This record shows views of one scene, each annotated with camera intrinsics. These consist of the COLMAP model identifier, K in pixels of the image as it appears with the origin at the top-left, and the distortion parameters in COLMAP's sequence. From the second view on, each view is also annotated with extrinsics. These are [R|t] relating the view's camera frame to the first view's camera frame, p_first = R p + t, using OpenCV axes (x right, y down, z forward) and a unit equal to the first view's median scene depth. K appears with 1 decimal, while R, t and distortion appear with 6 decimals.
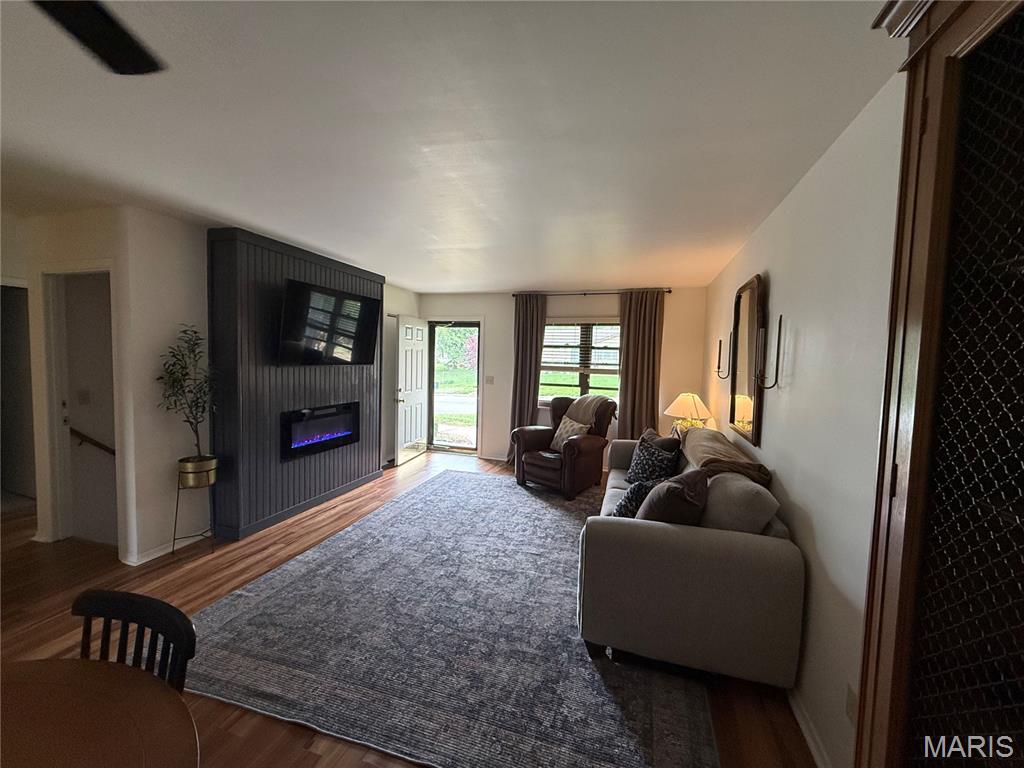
lens RADIAL K [[409.4, 0, 515.0], [0, 409.4, 385.0], [0, 0, 1]] dist [-0.003014, -0.000258]
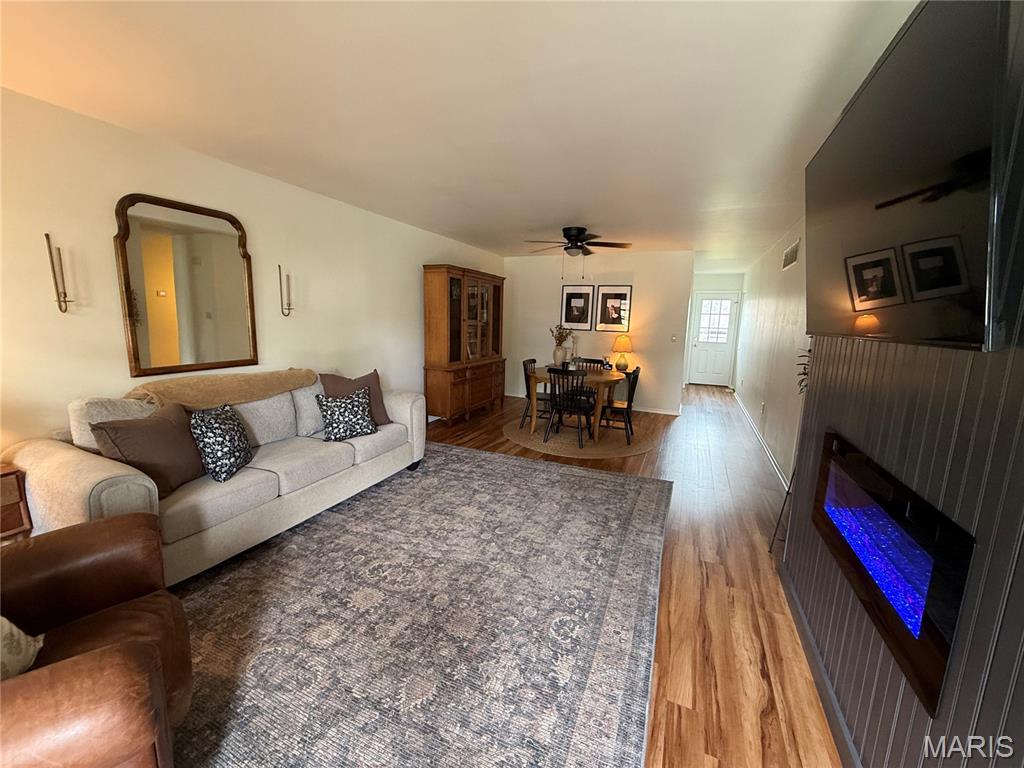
lens RADIAL K [[409.4, 0, 511.2], [0, 409.4, 379.4], [0, 0, 1]] dist [-0.003014, -0.000258]
pose [[-0.991675, -0.071258, 0.107255, -0.246949], [-0.045984, 0.973979, 0.221926, -0.089906], [-0.120278, 0.215146, -0.969147, 1.627308]]
